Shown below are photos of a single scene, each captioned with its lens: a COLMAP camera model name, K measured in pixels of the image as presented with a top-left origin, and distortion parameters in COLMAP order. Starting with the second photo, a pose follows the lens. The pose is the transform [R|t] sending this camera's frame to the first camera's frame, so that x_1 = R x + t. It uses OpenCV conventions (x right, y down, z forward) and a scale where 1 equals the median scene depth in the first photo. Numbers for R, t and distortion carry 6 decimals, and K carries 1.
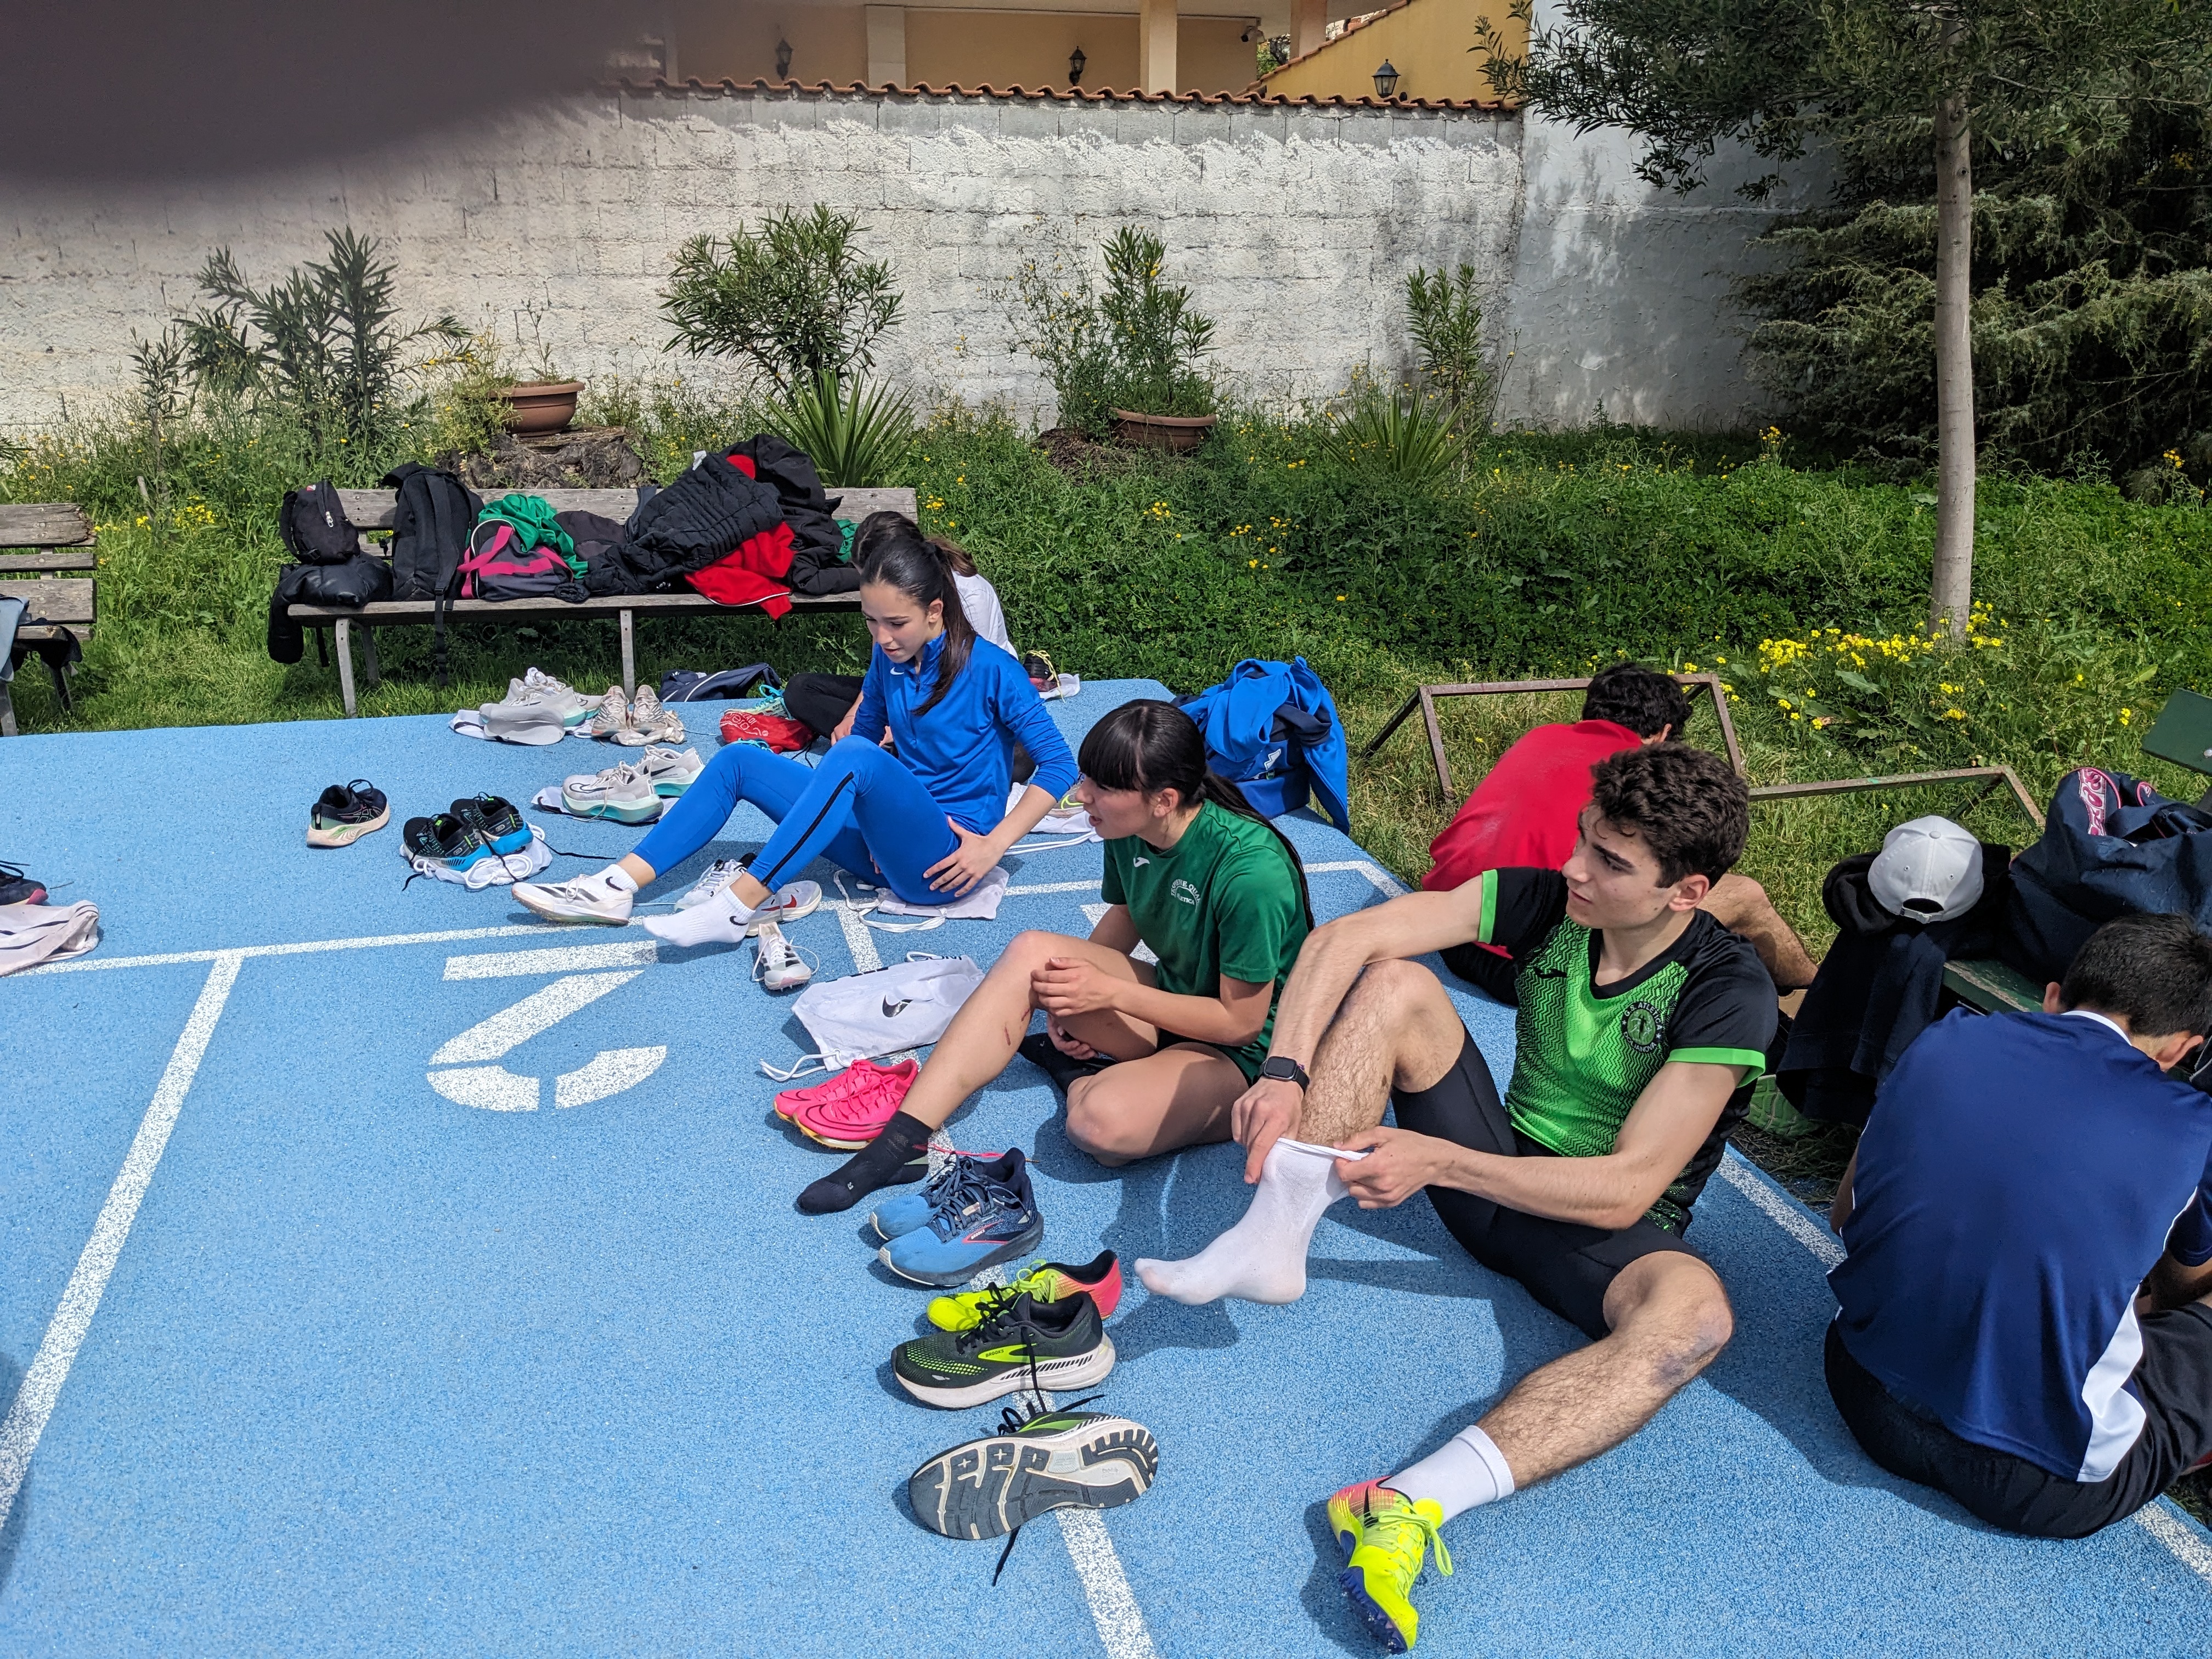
lens RADIAL K [[1795.5, 0, 1097.4], [0, 1795.5, 849.8], [0, 0, 1]] dist [0.043951, -0.083476]
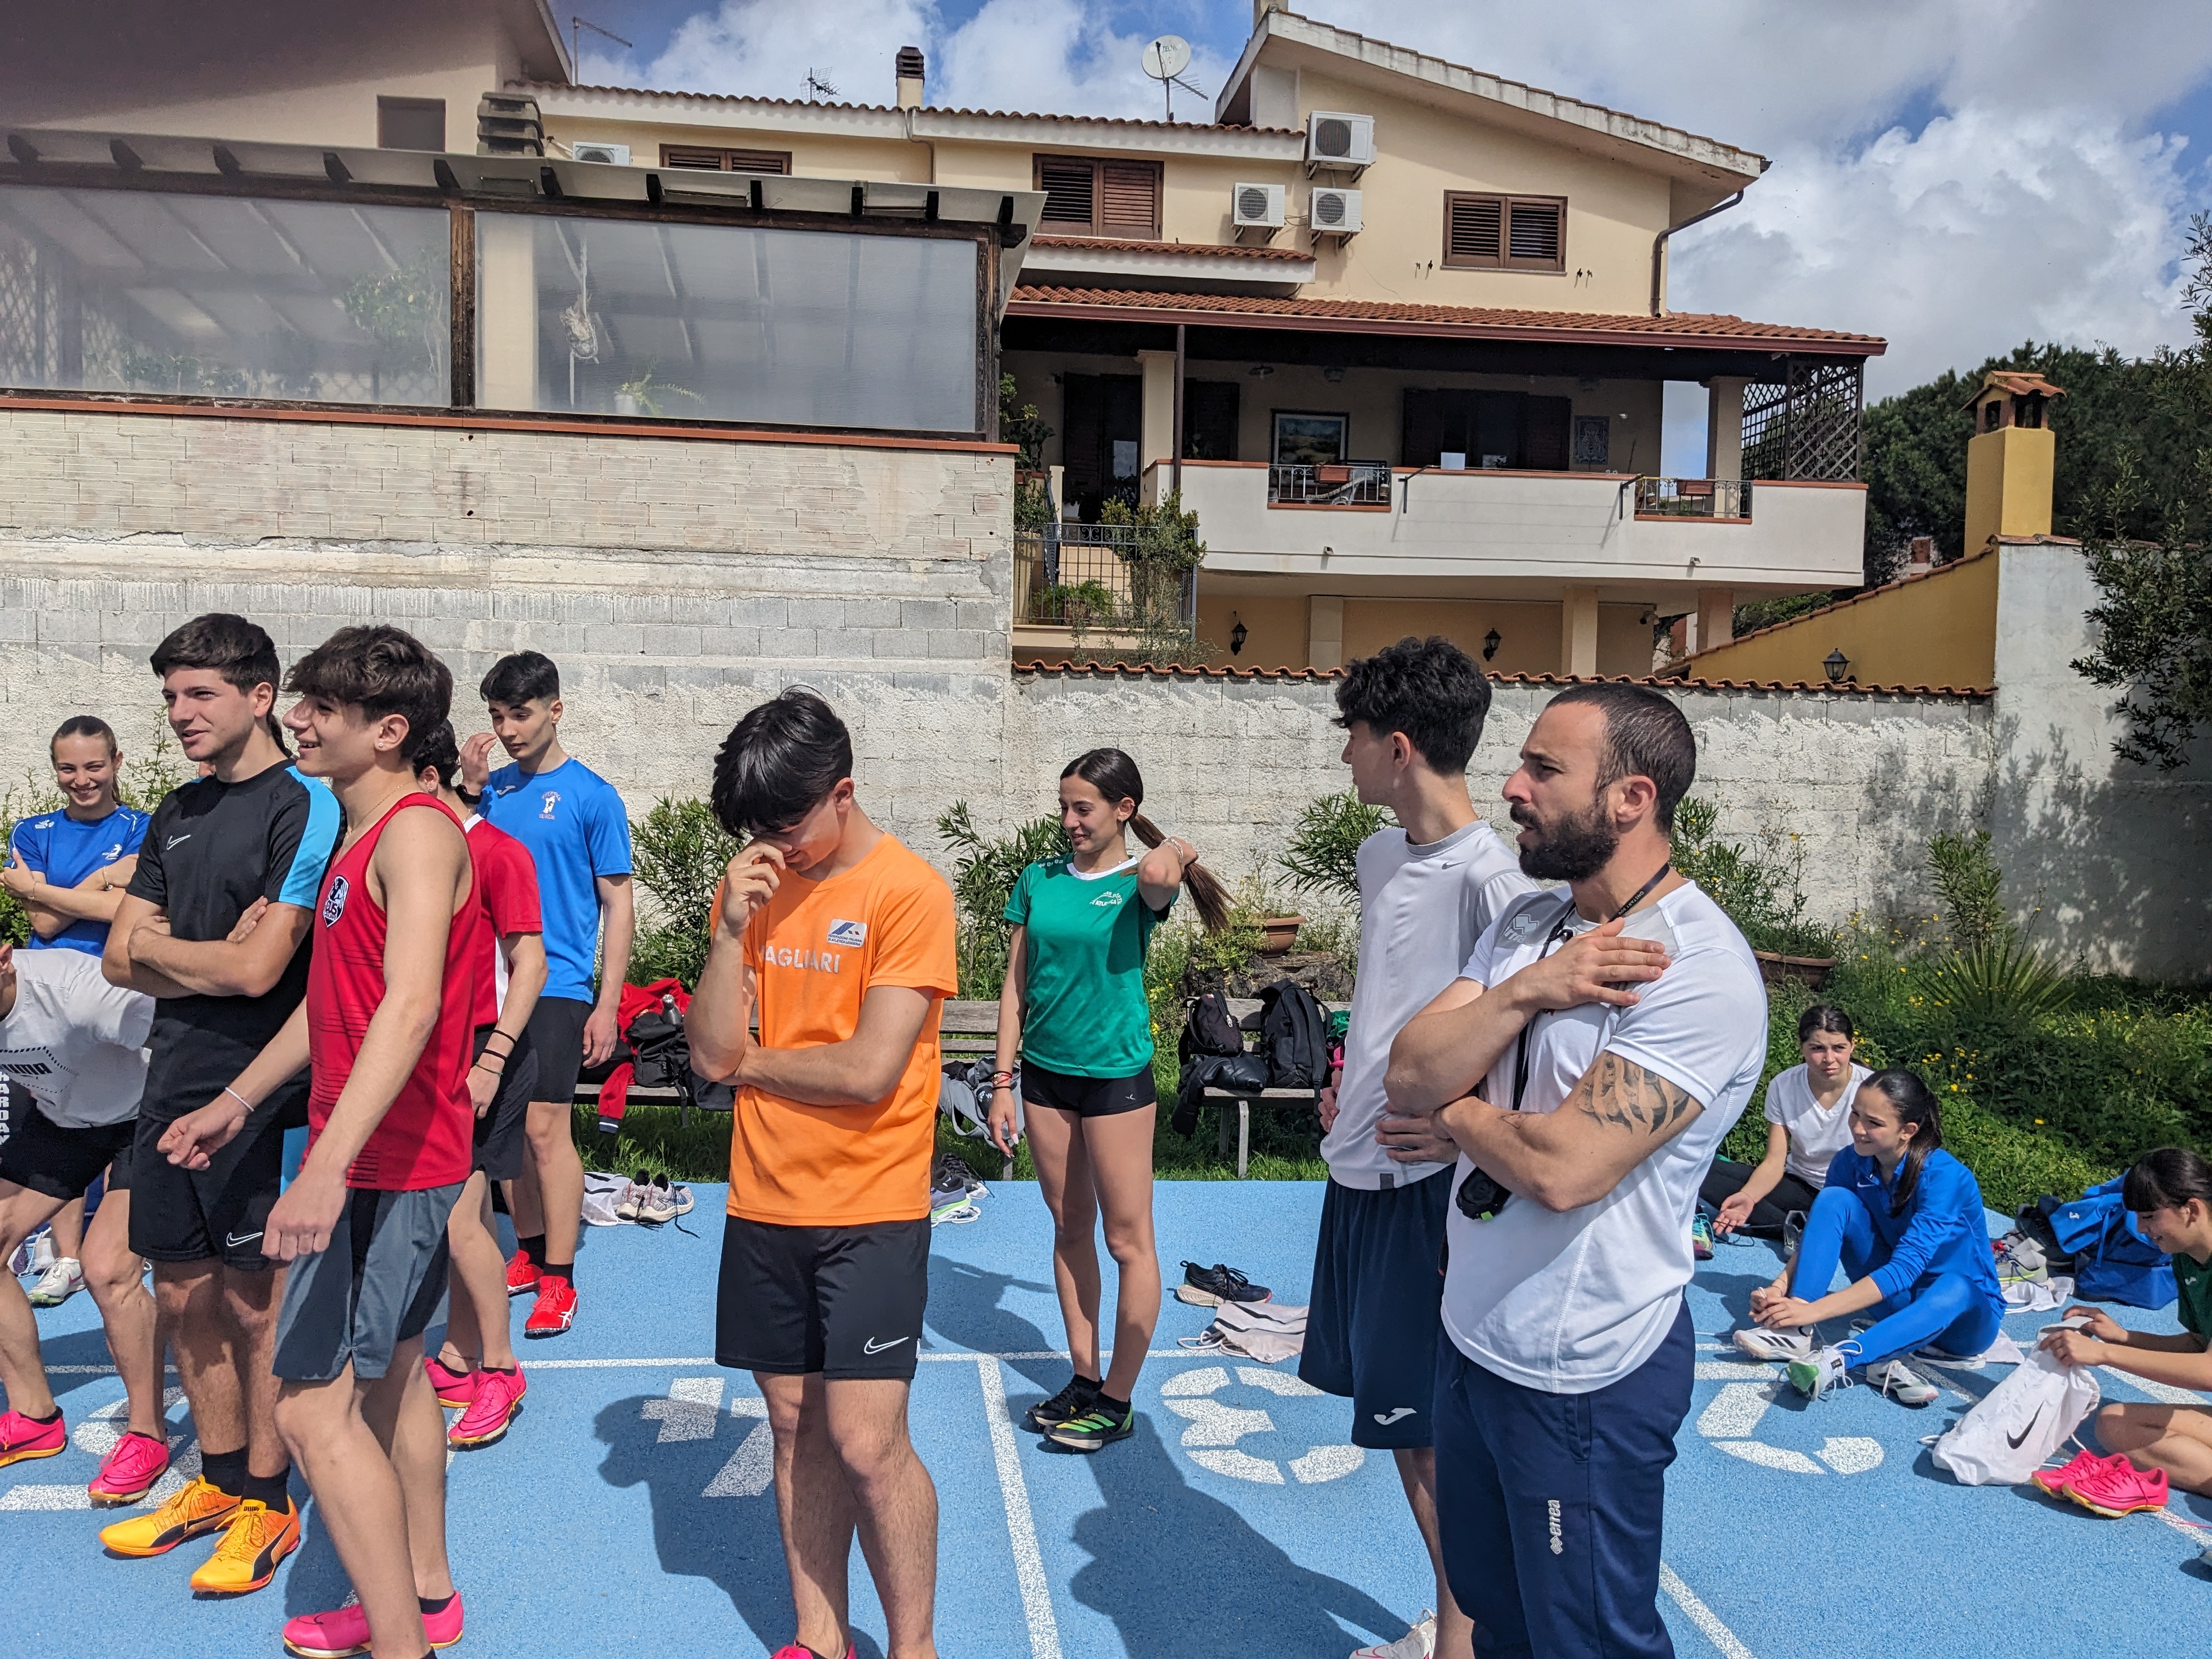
lens RADIAL K [[1795.5, 0, 1097.4], [0, 1795.5, 849.8], [0, 0, 1]] dist [0.043951, -0.083476]
pose [[0.989465, 0.022776, -0.142968, -0.167349], [-0.062031, 0.959001, -0.276532, 0.026862], [0.130808, 0.282487, 0.950311, -0.116660]]
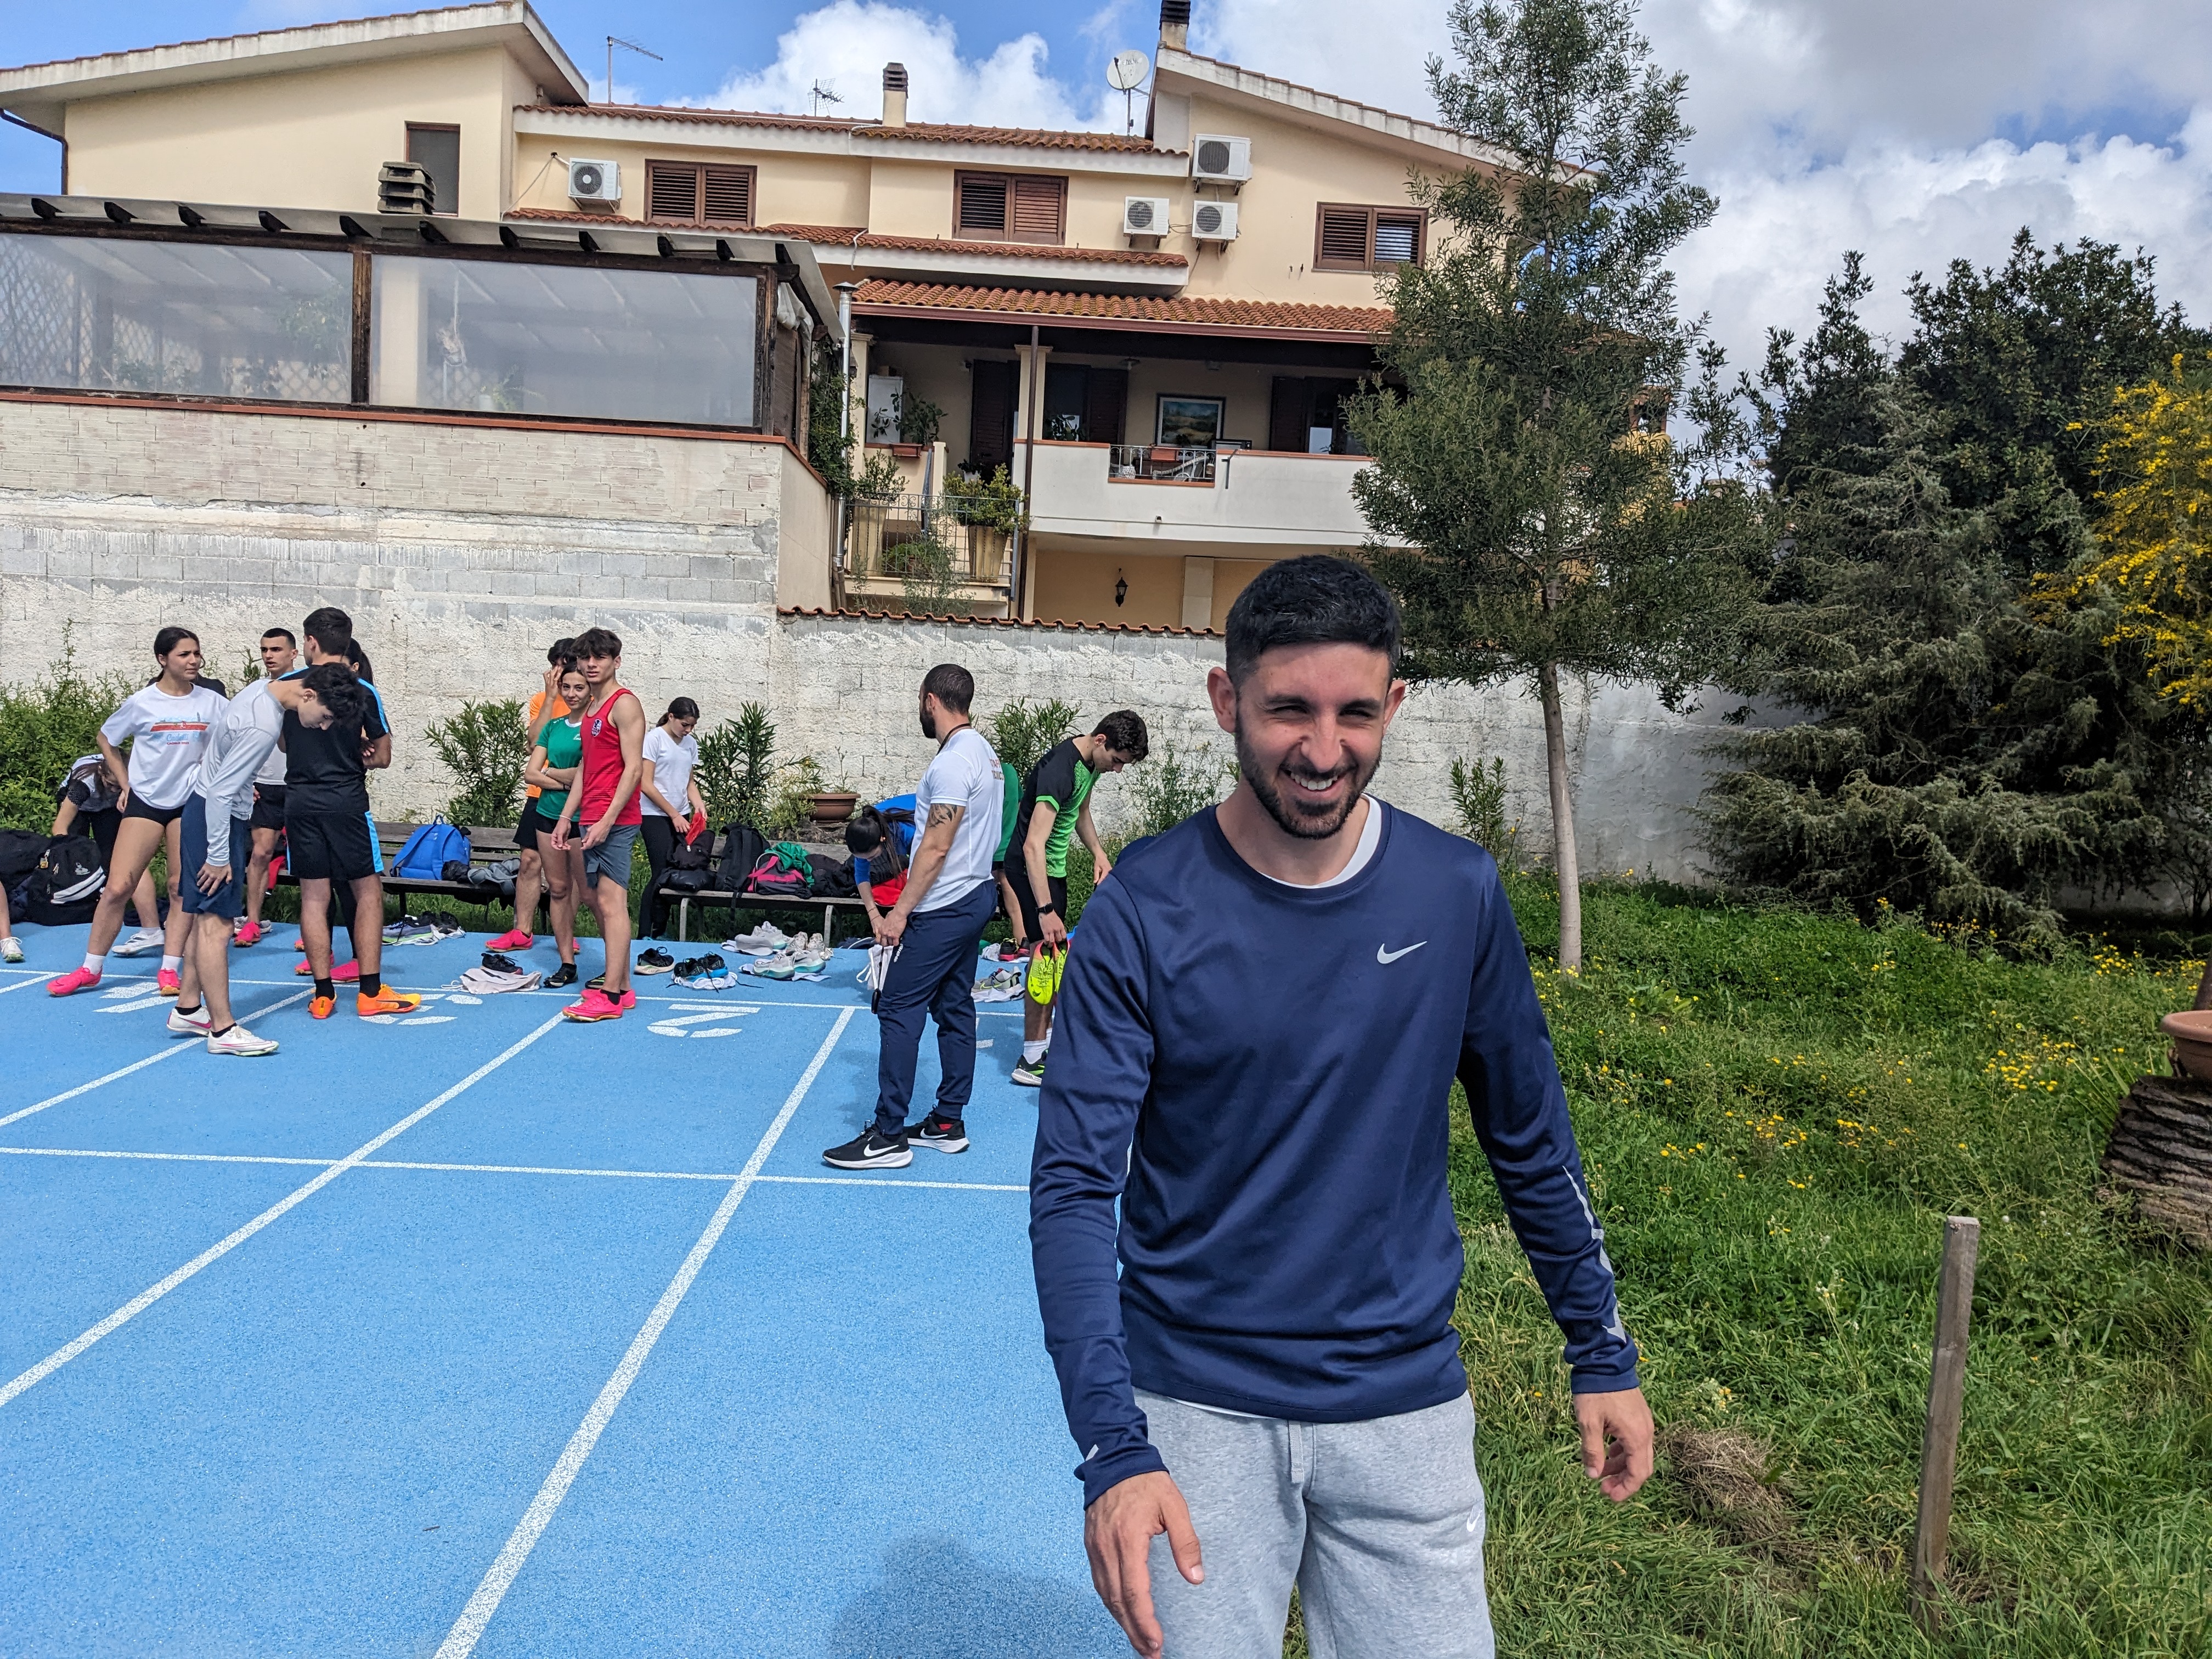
lens RADIAL K [[1772.9, 0, 1106.0], [0, 1772.9, 829.5], [0, 0, 1]] dist [0.032122, -0.075139]
pose [[0.973663, 0.058806, -0.220276, 0.202190], [-0.114846, 0.961137, -0.251051, 0.106875], [0.196952, 0.269737, 0.942577, -0.333827]]
